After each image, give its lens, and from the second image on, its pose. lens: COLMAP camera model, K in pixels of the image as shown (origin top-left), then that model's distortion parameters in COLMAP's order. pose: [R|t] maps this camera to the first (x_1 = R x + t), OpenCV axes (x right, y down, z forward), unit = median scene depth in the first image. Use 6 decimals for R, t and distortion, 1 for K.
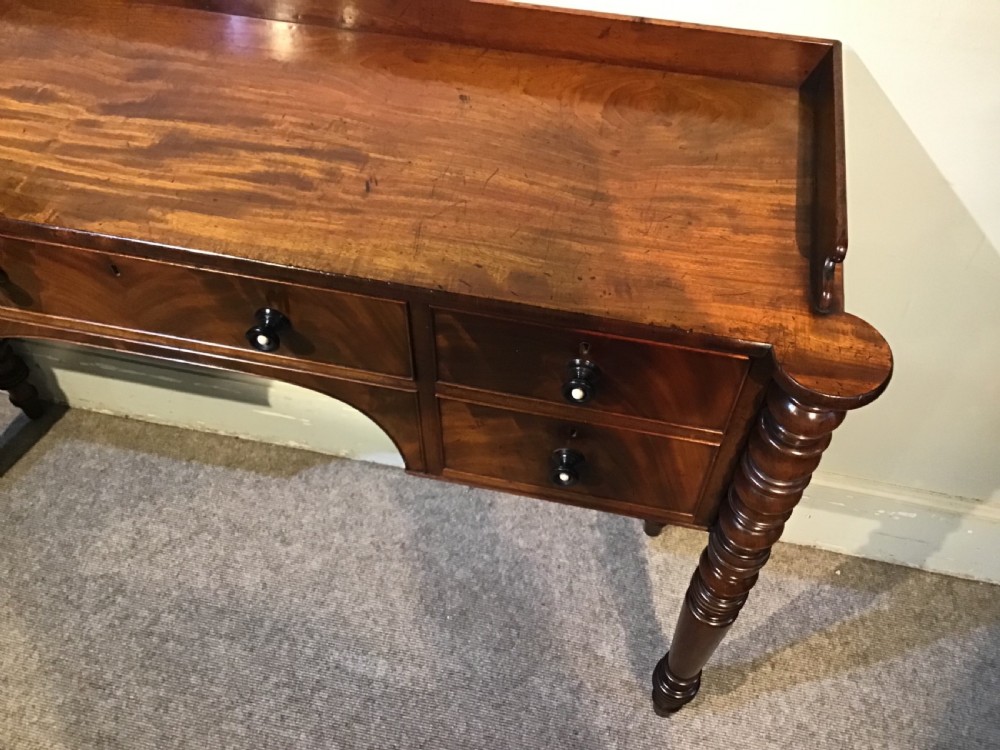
lens RADIAL K [[907.3, 0, 496.4], [0, 907.3, 368.0], [0, 0, 1]] dist [0.130560, -0.274941]
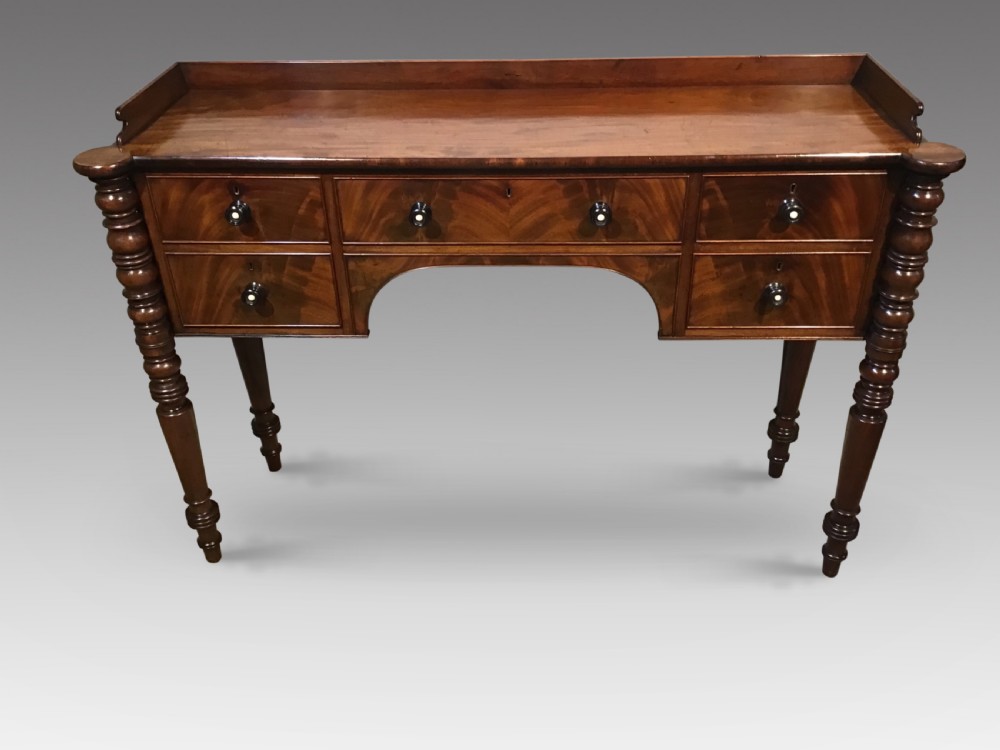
lens RADIAL K [[907.3, 0, 496.4], [0, 907.3, 368.0], [0, 0, 1]] dist [0.130560, -0.274941]
pose [[0.986752, -0.116091, 0.113329, -0.394894], [0.146653, 0.936995, -0.317070, 0.435420], [-0.069380, 0.329490, 0.941607, -0.290316]]
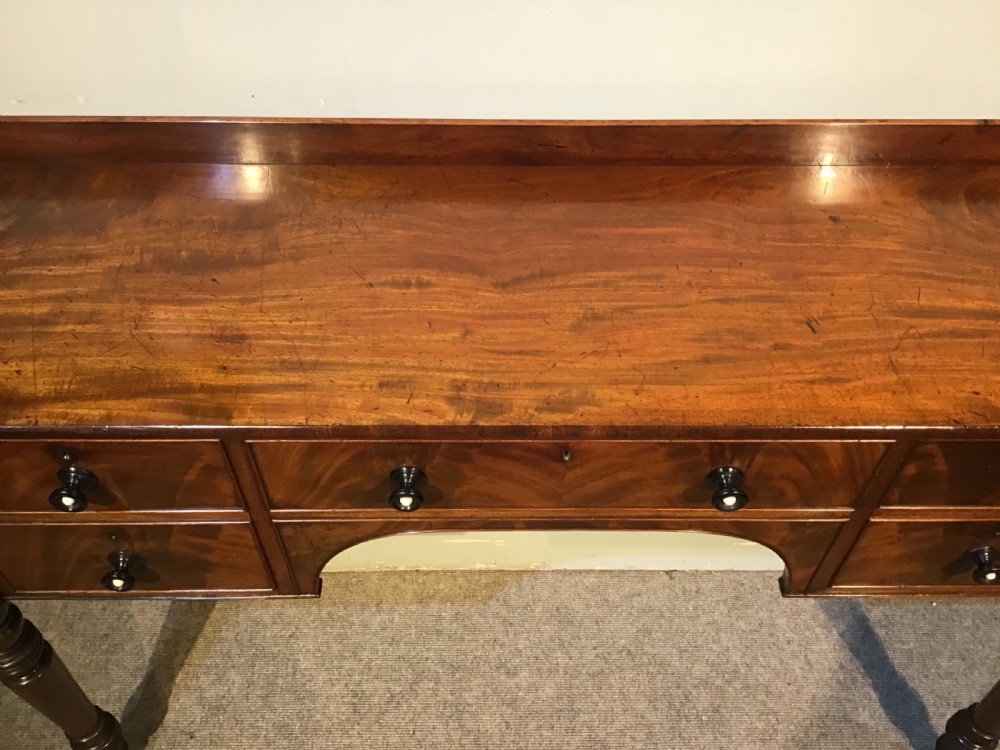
lens RADIAL K [[907.3, 0, 496.4], [0, 907.3, 368.0], [0, 0, 1]] dist [0.130560, -0.274941]
pose [[0.976819, -0.164408, 0.137093, -0.355087], [0.170097, 0.984946, -0.030788, -0.105850], [-0.129967, 0.053393, 0.990080, 0.040583]]
